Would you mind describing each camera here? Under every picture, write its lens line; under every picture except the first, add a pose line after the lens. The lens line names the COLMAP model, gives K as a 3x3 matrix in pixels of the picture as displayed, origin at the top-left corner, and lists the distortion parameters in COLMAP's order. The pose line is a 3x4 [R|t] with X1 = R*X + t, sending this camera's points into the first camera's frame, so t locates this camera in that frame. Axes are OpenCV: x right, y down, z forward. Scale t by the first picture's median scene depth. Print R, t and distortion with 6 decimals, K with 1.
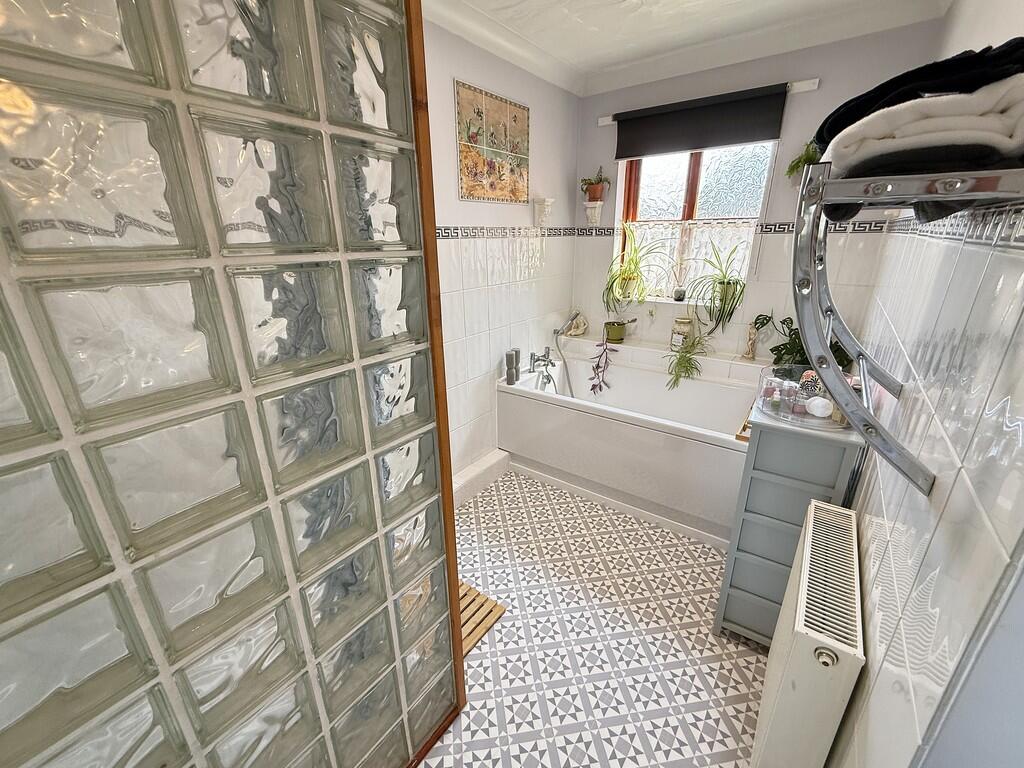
lens RADIAL K [[424.1, 0, 506.9], [0, 424.1, 388.4], [0, 0, 1]] dist [0.006176, 0.000186]
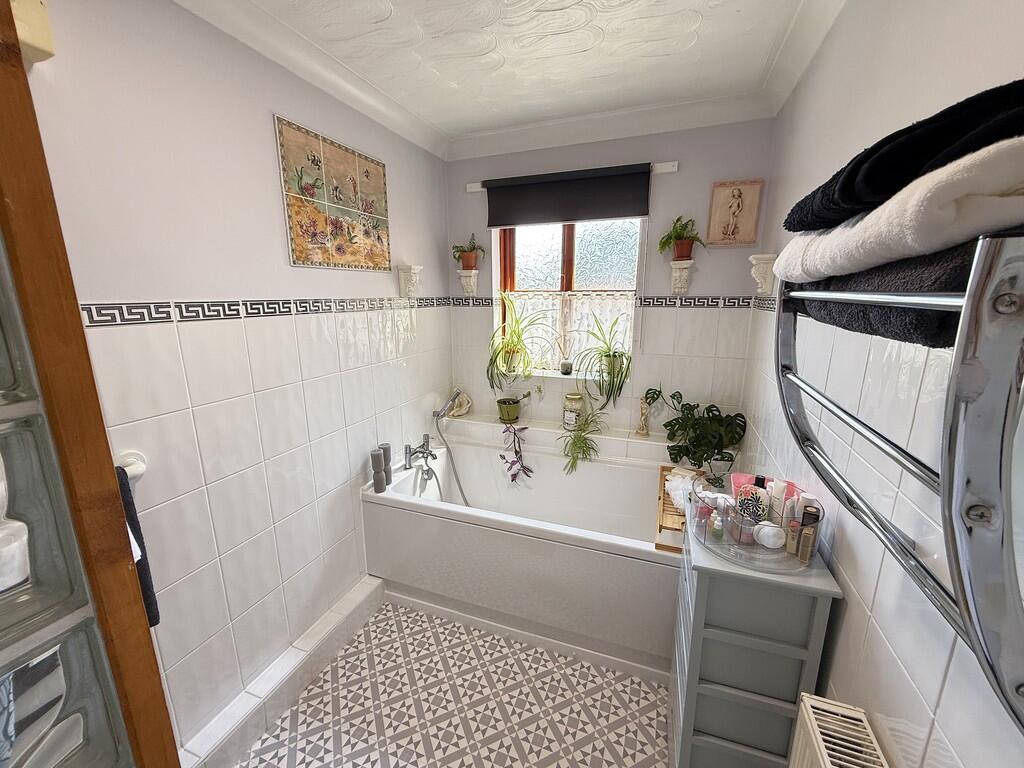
lens RADIAL K [[424.1, 0, 506.9], [0, 424.1, 388.4], [0, 0, 1]] dist [0.006176, 0.000186]
pose [[0.963632, -0.049070, 0.262690, 0.037702], [0.083309, 0.989171, -0.120832, -0.081408], [-0.253916, 0.138322, 0.957285, 0.163458]]
